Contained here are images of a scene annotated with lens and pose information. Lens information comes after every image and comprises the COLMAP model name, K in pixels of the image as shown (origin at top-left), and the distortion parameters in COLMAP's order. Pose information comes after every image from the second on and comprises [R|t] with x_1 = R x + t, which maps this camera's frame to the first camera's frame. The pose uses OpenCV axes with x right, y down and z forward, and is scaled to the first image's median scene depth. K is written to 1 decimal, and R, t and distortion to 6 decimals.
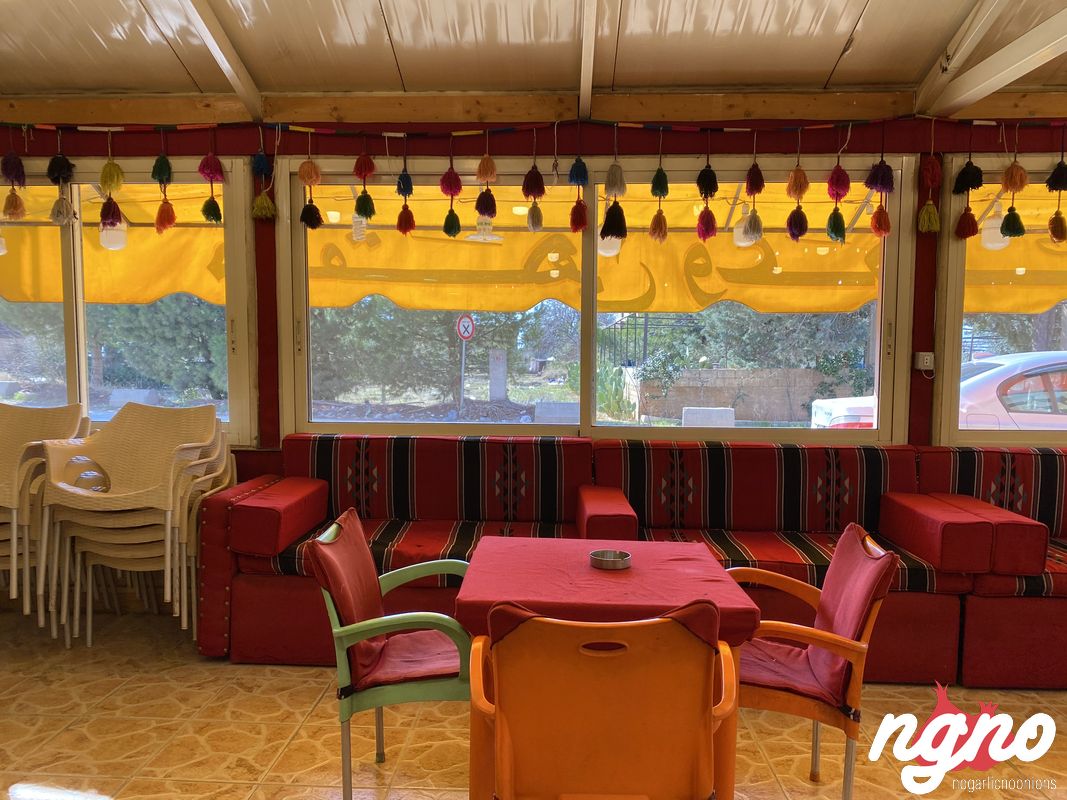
lens RADIAL K [[823.5, 0, 511.9], [0, 823.5, 401.4], [0, 0, 1]] dist [0.054794, -0.052888]
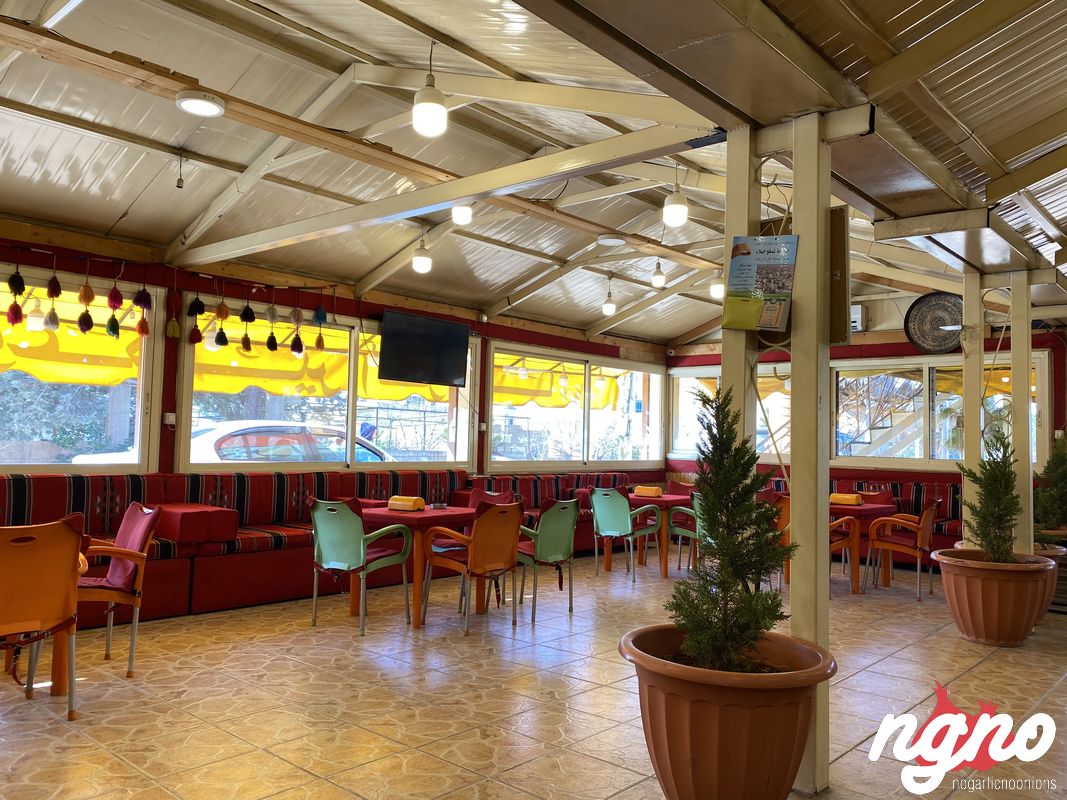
lens RADIAL K [[812.7, 0, 546.0], [0, 812.7, 393.5], [0, 0, 1]] dist [0.008599, 0.001068]
pose [[0.615663, 0.050738, 0.786374, -0.276704], [0.032684, 0.995422, -0.089815, 0.066092], [-0.787331, 0.080998, 0.611187, -0.499723]]
